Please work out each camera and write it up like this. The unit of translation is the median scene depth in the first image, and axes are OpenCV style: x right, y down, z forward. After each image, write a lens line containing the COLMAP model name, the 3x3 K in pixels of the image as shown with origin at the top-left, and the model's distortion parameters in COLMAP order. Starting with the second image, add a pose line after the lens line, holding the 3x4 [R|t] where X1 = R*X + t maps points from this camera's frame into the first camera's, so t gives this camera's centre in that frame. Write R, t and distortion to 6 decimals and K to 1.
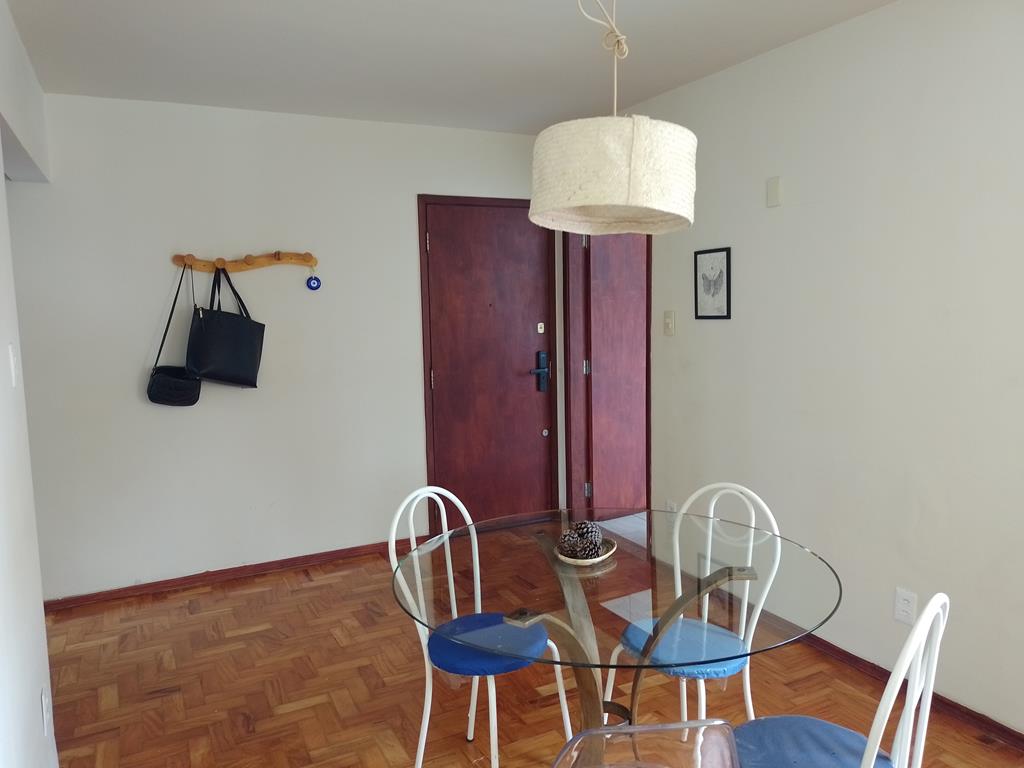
lens RADIAL K [[764.5, 0, 514.0], [0, 764.5, 389.1], [0, 0, 1]] dist [0.034908, -0.042046]
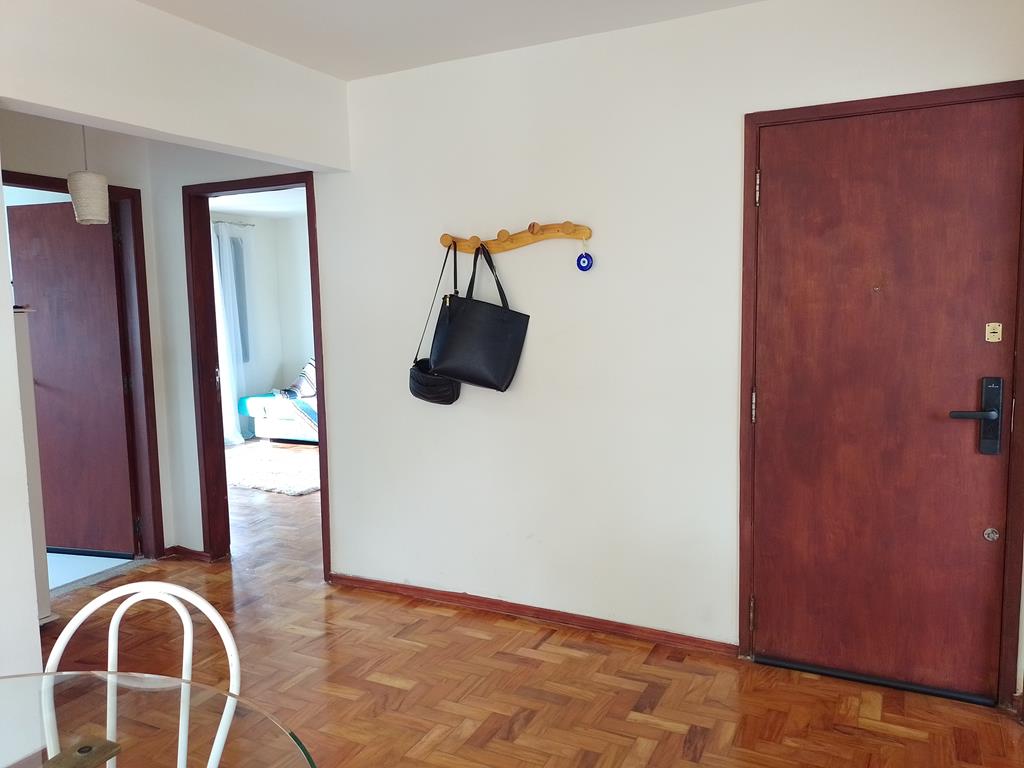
lens RADIAL K [[764.5, 0, 516.0], [0, 764.5, 382.4], [0, 0, 1]] dist [0.034908, -0.042046]
pose [[0.573241, 0.093635, -0.814019, 0.325187], [-0.081466, 0.995040, 0.057088, -0.058650], [0.815327, 0.033590, 0.578026, 0.520677]]
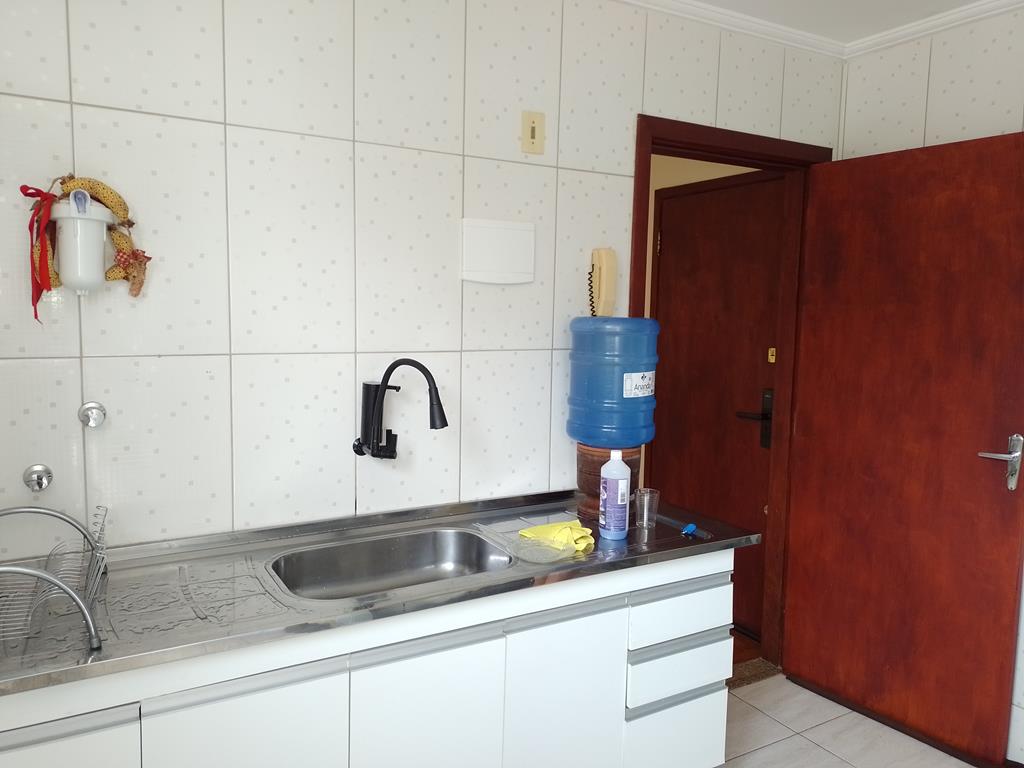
lens RADIAL K [[764.5, 0, 509.9], [0, 764.5, 376.5], [0, 0, 1]] dist [0.034908, -0.042046]
pose [[0.032825, 0.113654, -0.992978, 0.831234], [-0.128690, 0.985724, 0.108569, -0.124053], [0.991142, 0.124222, 0.046982, 0.874986]]
